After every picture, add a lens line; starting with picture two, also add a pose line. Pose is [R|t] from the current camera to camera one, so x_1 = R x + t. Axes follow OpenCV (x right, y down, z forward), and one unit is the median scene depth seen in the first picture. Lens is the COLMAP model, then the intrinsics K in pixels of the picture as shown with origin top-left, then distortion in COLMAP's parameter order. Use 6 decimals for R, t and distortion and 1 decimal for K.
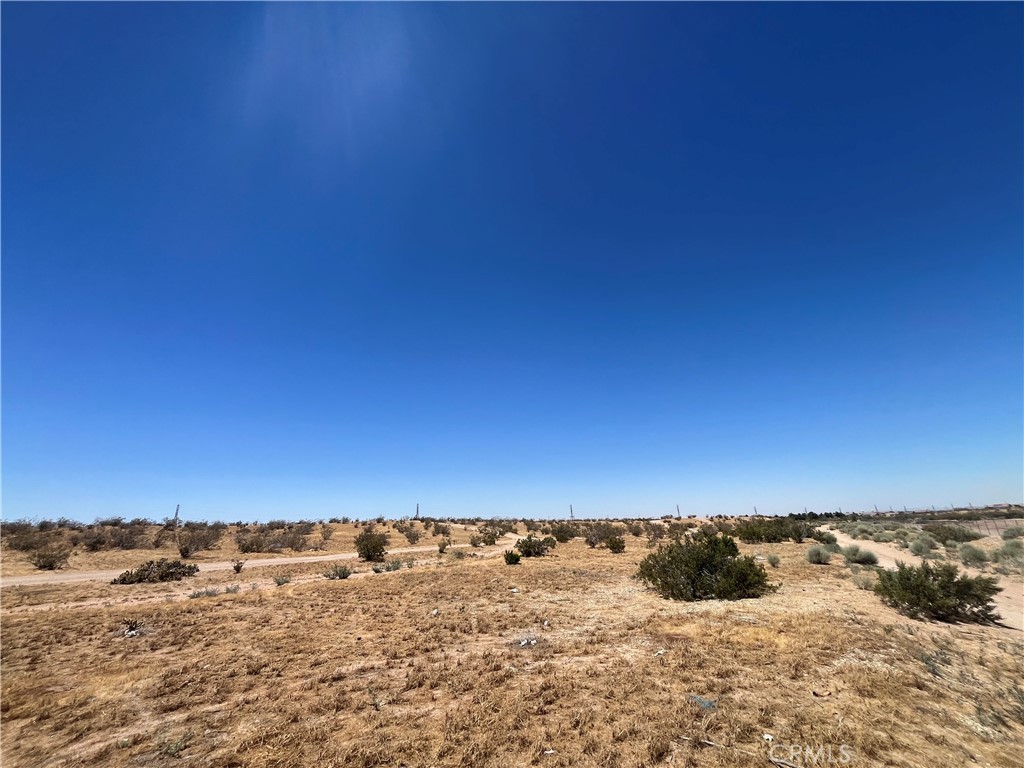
lens RADIAL K [[412.0, 0, 502.2], [0, 412.0, 382.5], [0, 0, 1]] dist [0.000633, 0.000153]
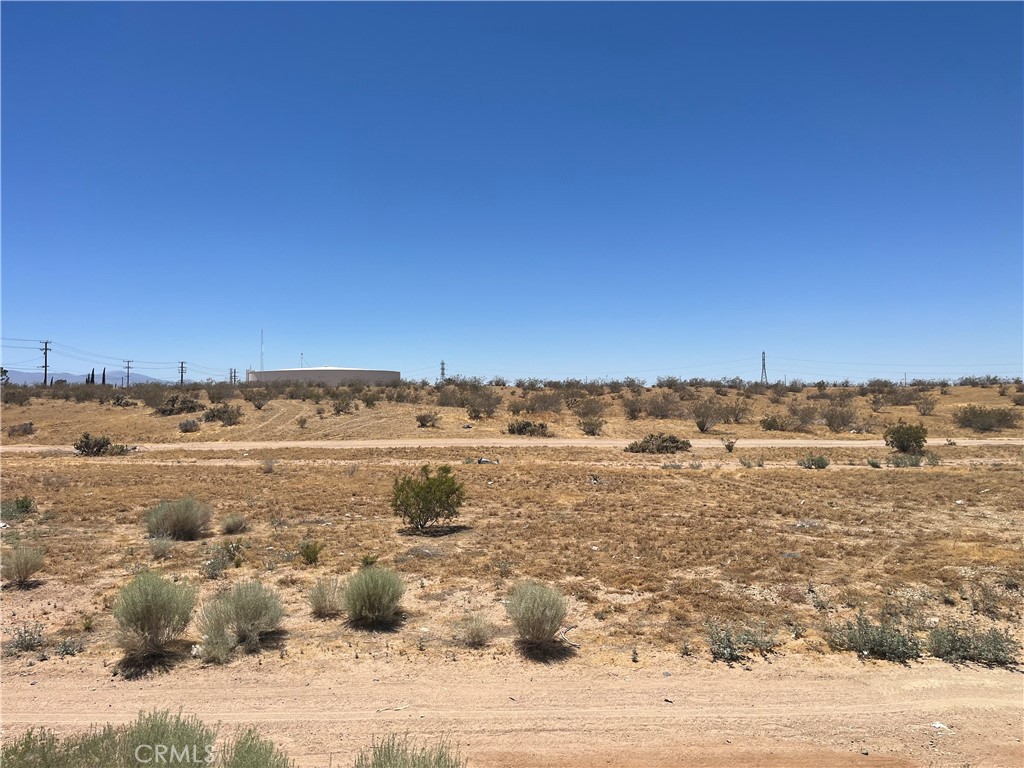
lens RADIAL K [[766.0, 0, 512.0], [0, 766.0, 384.0], [0, 0, 1]] dist [0.072669, -0.088666]
pose [[0.568790, 0.010413, -0.822417, 0.520293], [0.262734, 0.945230, 0.193676, -0.149347], [0.779390, -0.326238, 0.534901, -0.261988]]
